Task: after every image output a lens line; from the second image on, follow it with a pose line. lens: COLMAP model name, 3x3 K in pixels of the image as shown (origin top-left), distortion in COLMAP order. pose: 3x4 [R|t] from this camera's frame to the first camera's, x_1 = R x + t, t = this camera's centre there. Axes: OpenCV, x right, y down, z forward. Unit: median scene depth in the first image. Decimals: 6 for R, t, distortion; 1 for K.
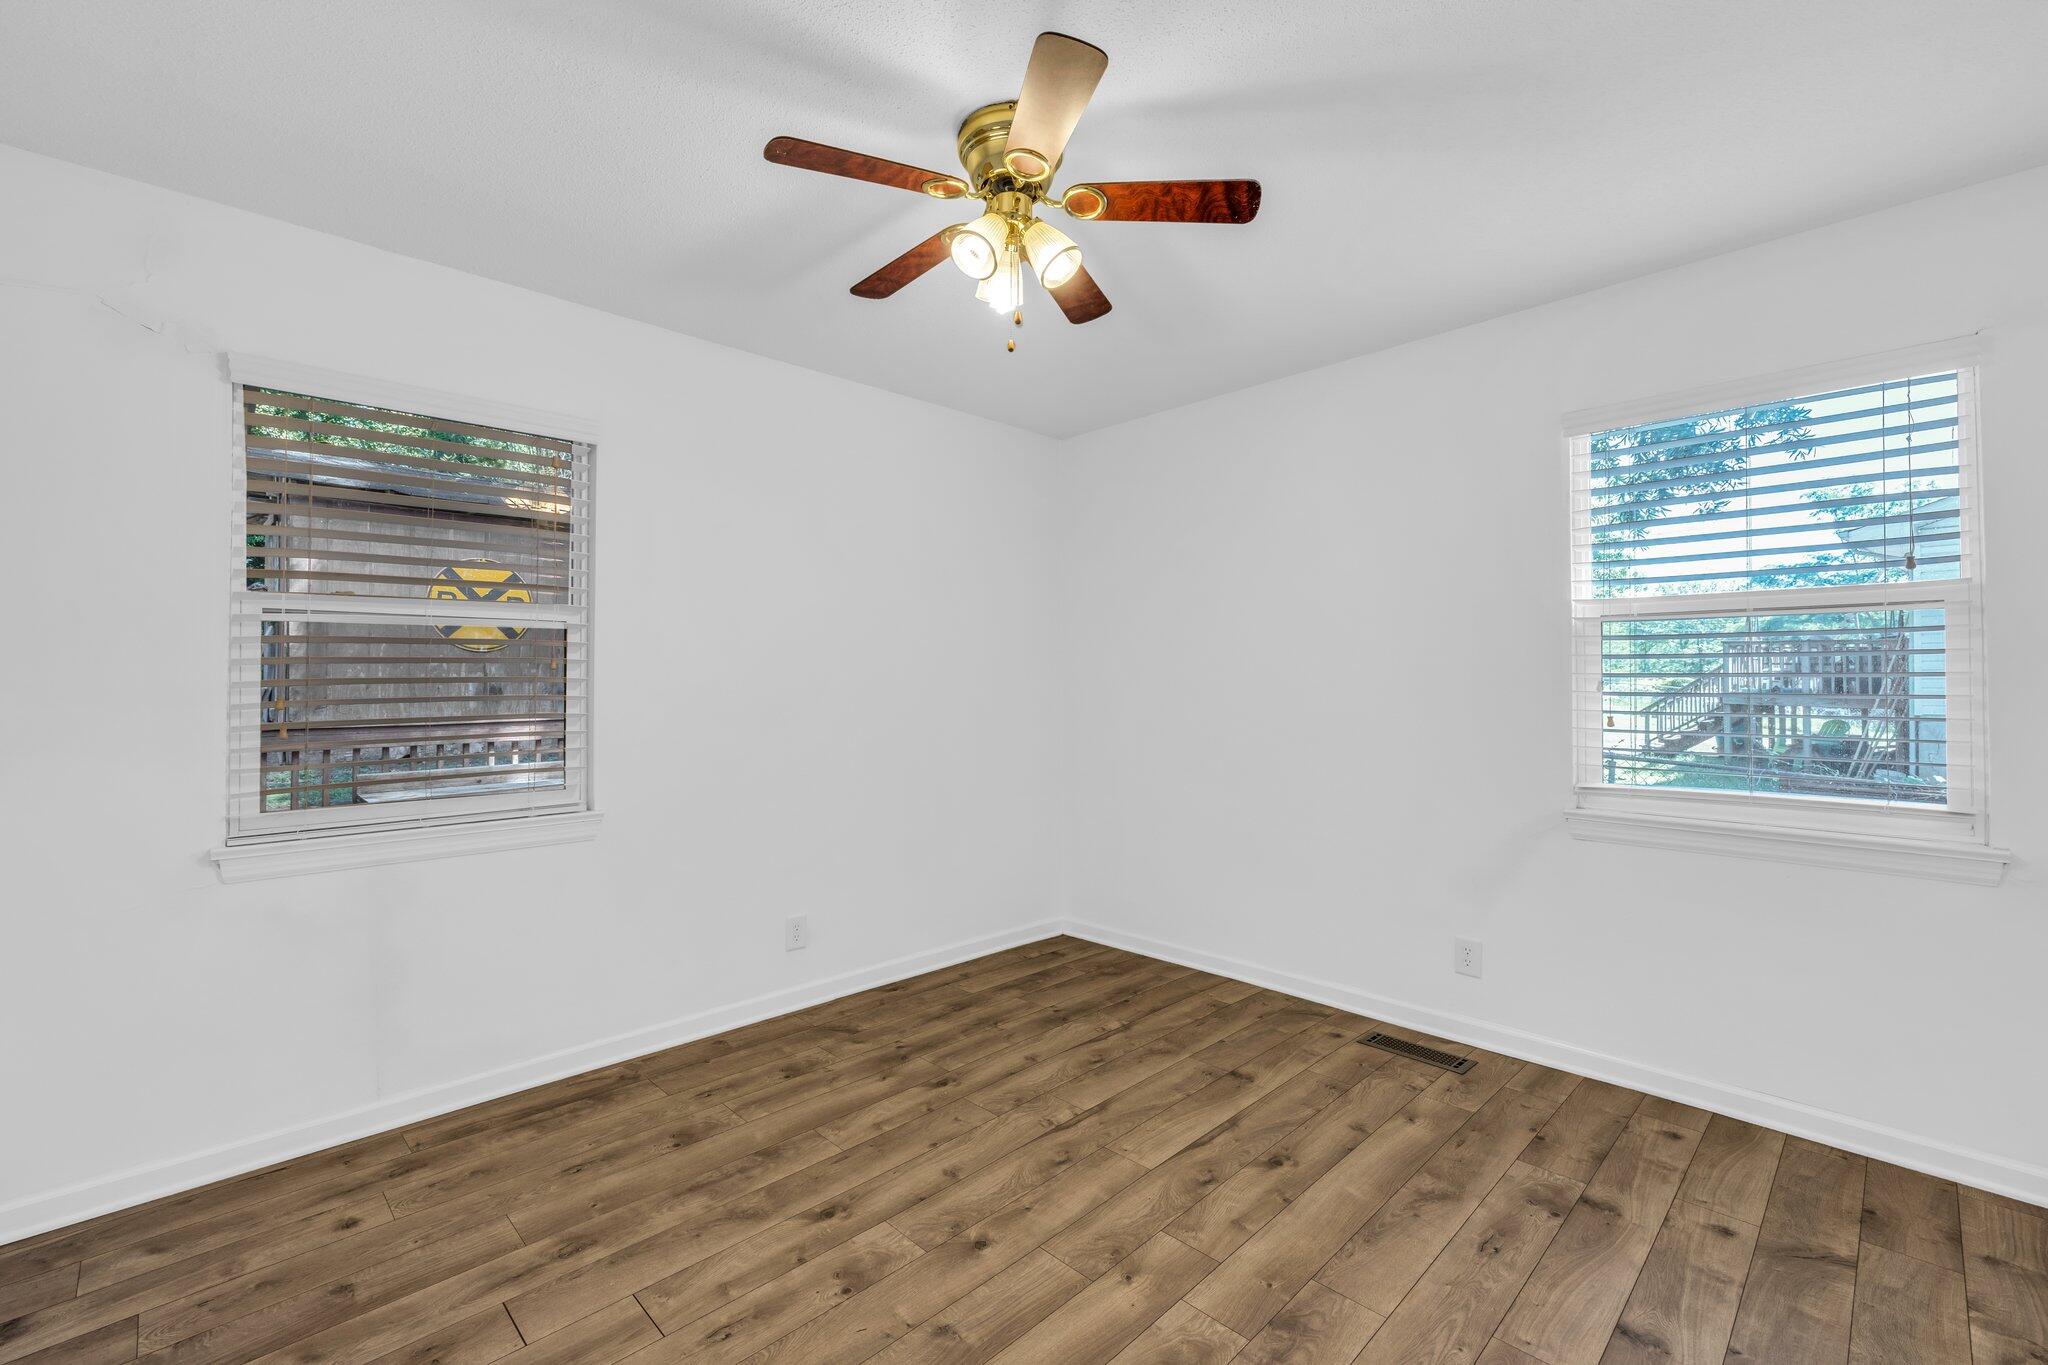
lens RADIAL K [[872.4, 0, 1024.0], [0, 872.4, 682.5], [0, 0, 1]] dist [-0.001267, -0.000085]
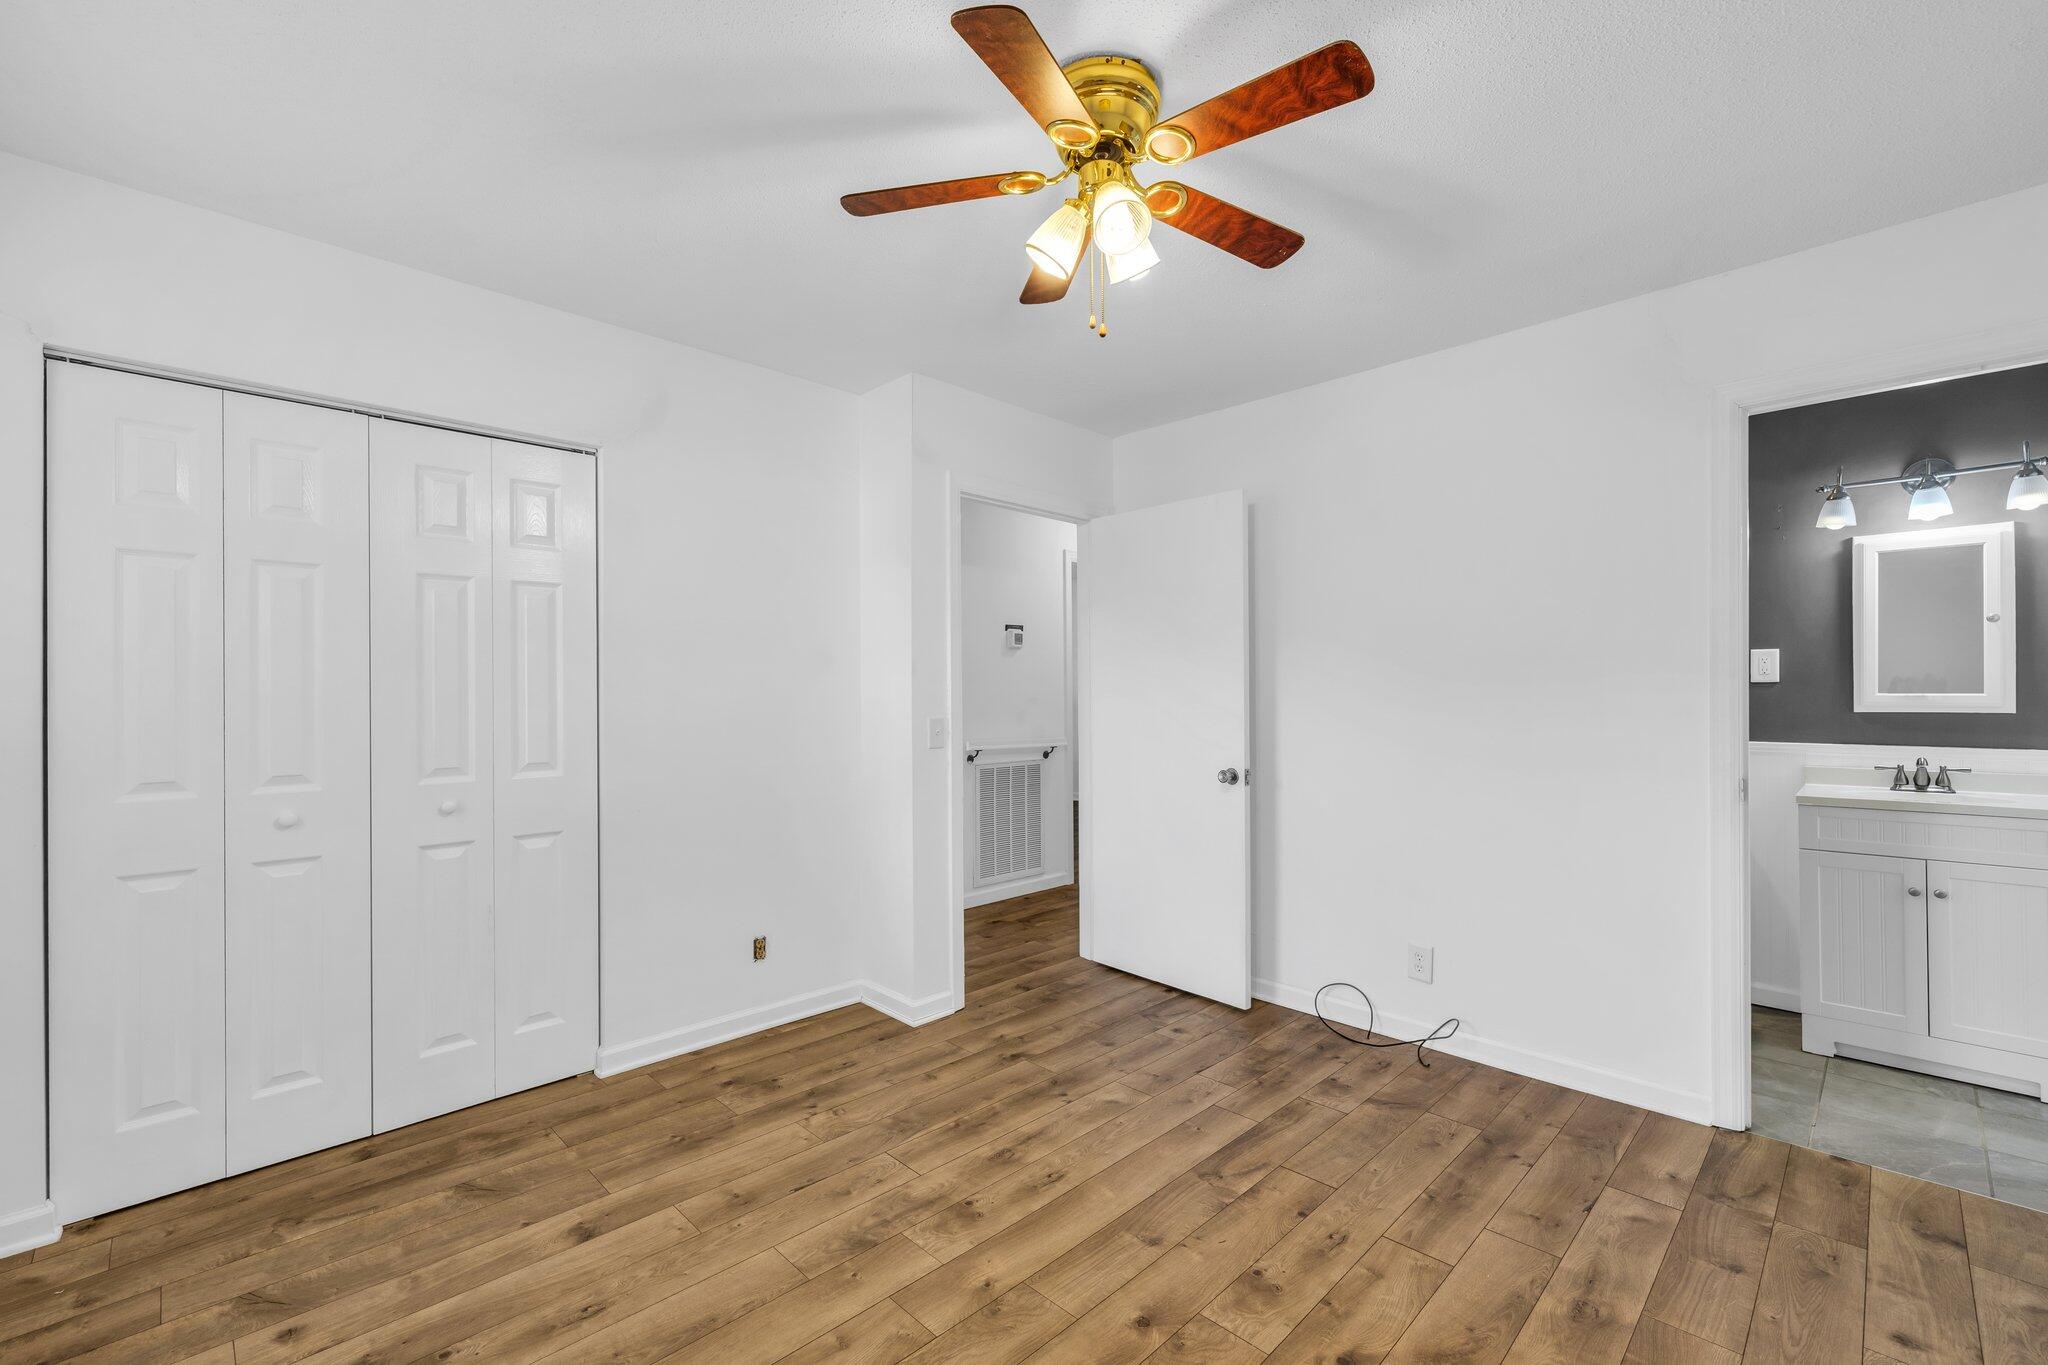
lens RADIAL K [[872.4, 0, 1024.0], [0, 872.4, 682.5], [0, 0, 1]] dist [-0.001267, -0.000085]
pose [[-0.999987, 0.004475, -0.002427, 0.075711], [0.004510, 0.999883, -0.014630, -0.002291], [0.002362, -0.014641, -0.999890, 1.997864]]
